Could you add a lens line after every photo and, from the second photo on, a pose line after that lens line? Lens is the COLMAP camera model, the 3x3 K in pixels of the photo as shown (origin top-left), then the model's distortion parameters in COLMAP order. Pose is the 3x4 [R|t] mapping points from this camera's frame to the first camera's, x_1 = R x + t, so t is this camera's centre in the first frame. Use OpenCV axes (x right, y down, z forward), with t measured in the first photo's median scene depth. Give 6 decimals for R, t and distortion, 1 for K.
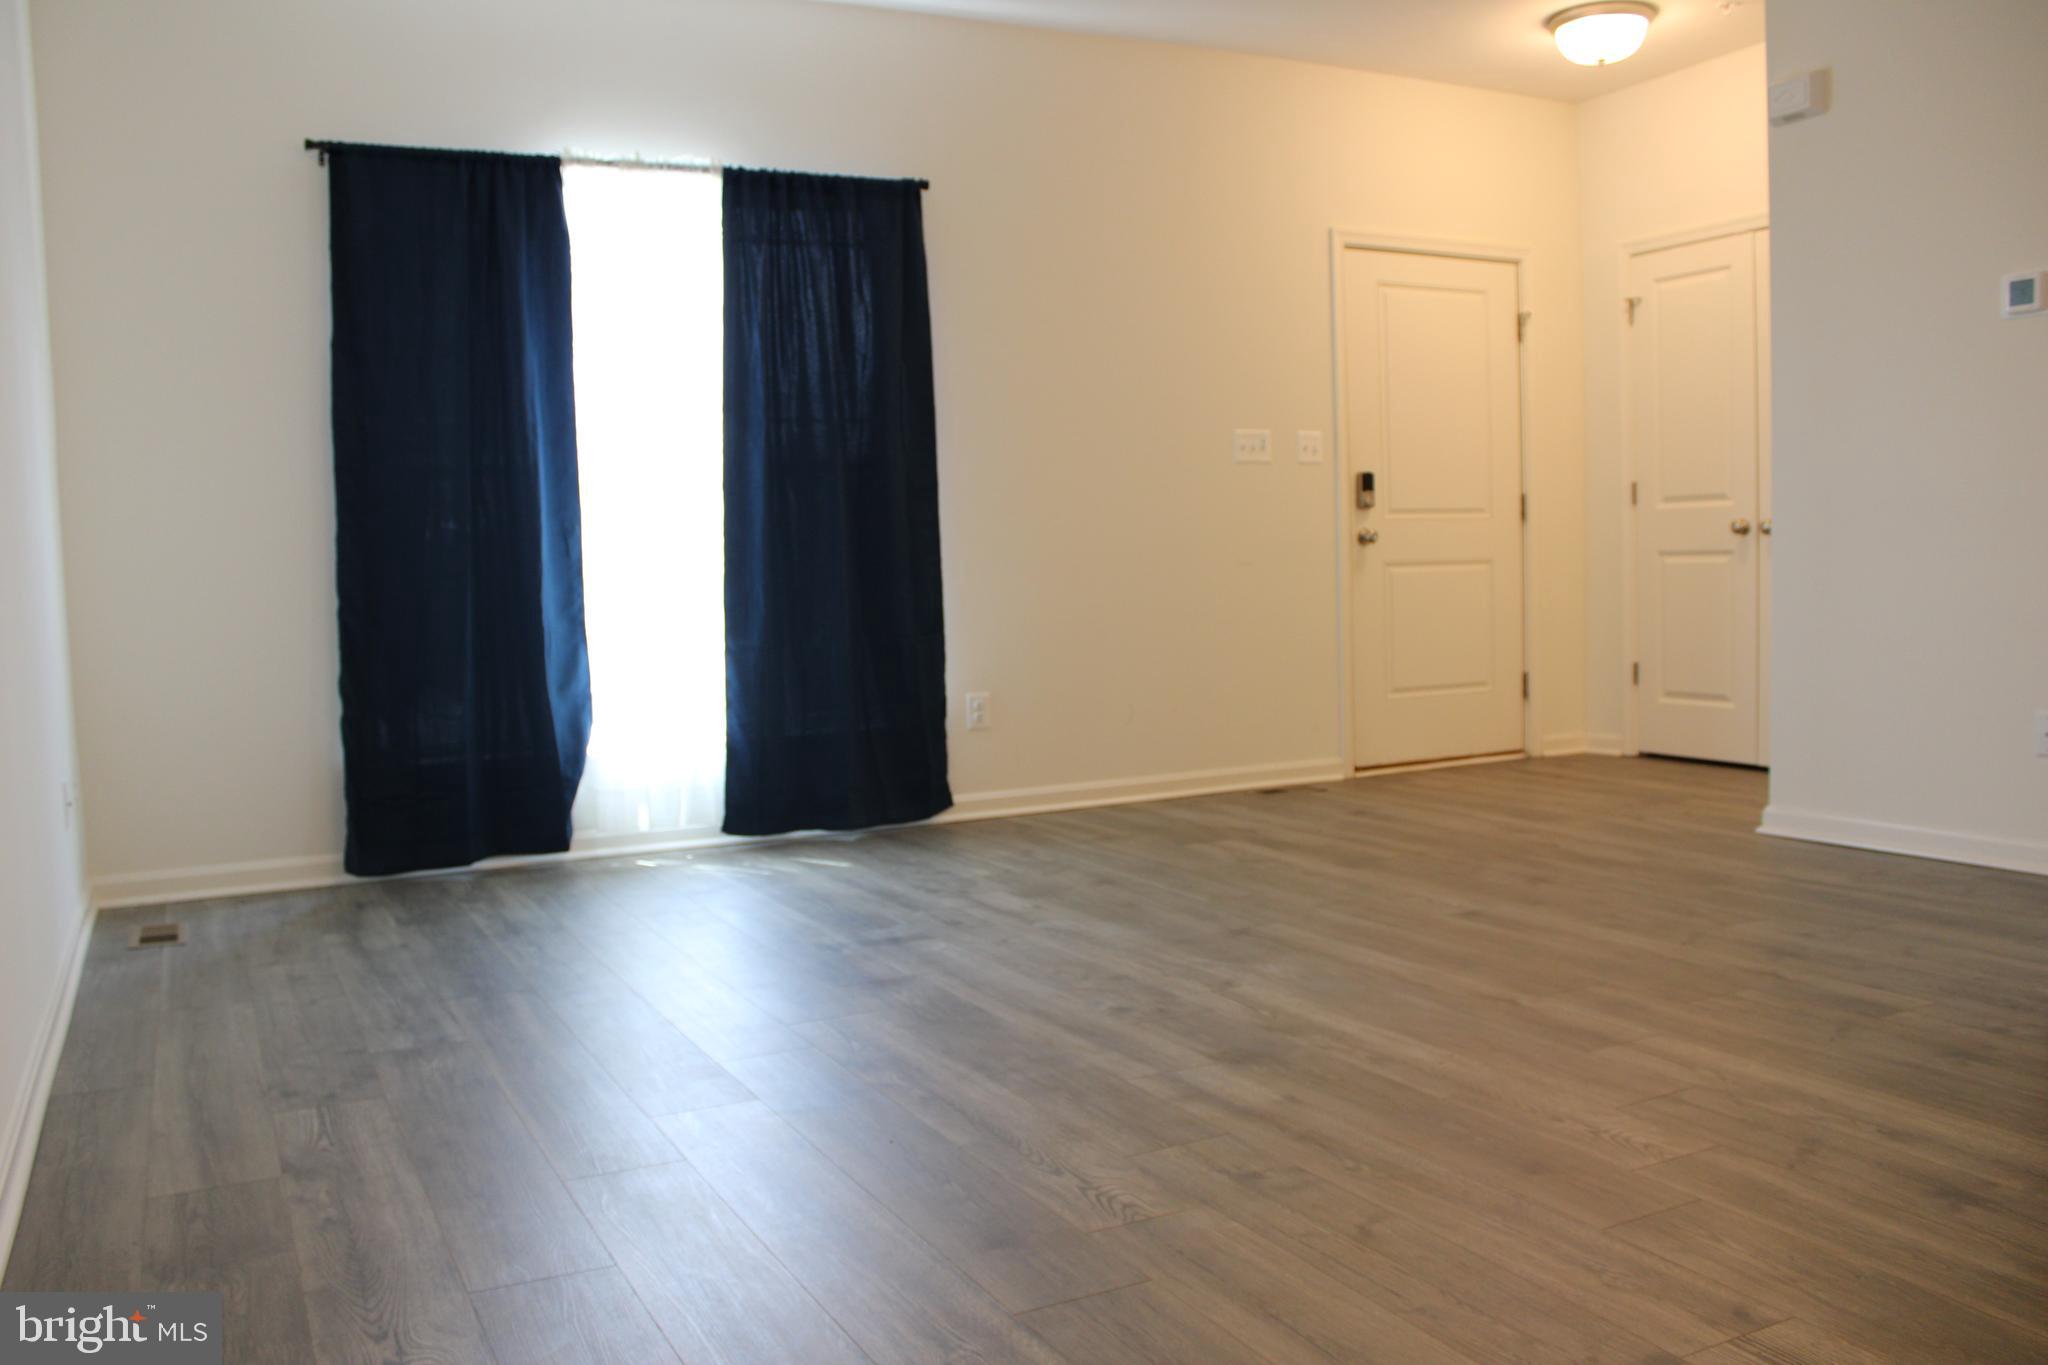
lens RADIAL K [[1695.4, 0, 1021.0], [0, 1695.4, 691.8], [0, 0, 1]] dist [-0.161163, 0.145236]
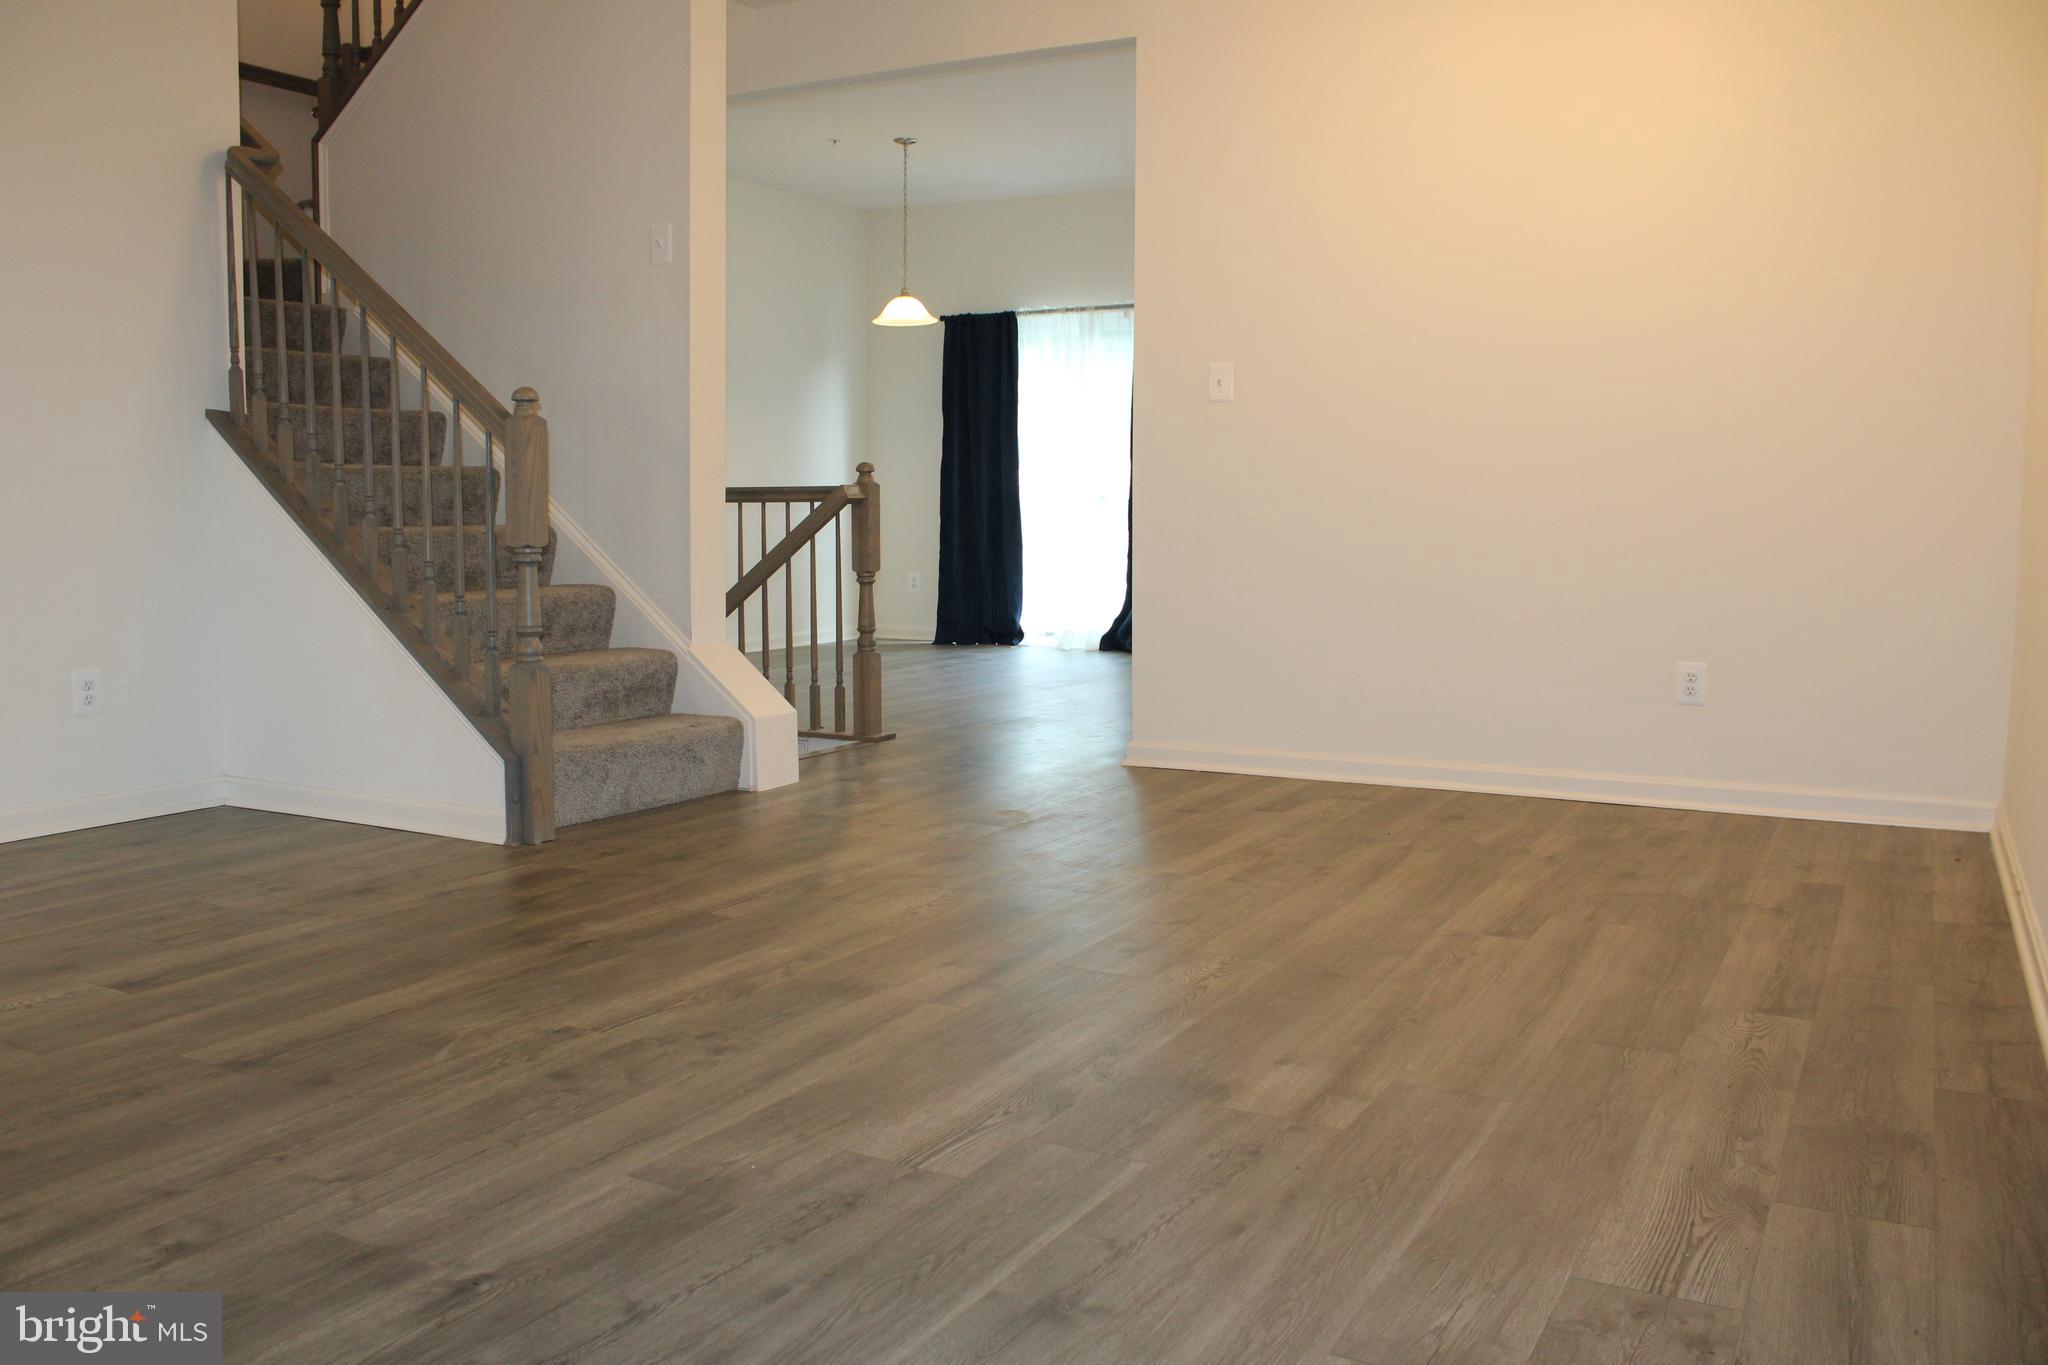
lens RADIAL K [[1695.4, 0, 1021.0], [0, 1695.4, 691.8], [0, 0, 1]] dist [-0.161163, 0.145236]
pose [[-0.564065, -0.061155, 0.823463, -0.841304], [0.075825, 0.989204, 0.125403, -0.090292], [-0.822242, 0.133175, -0.553338, 1.615678]]
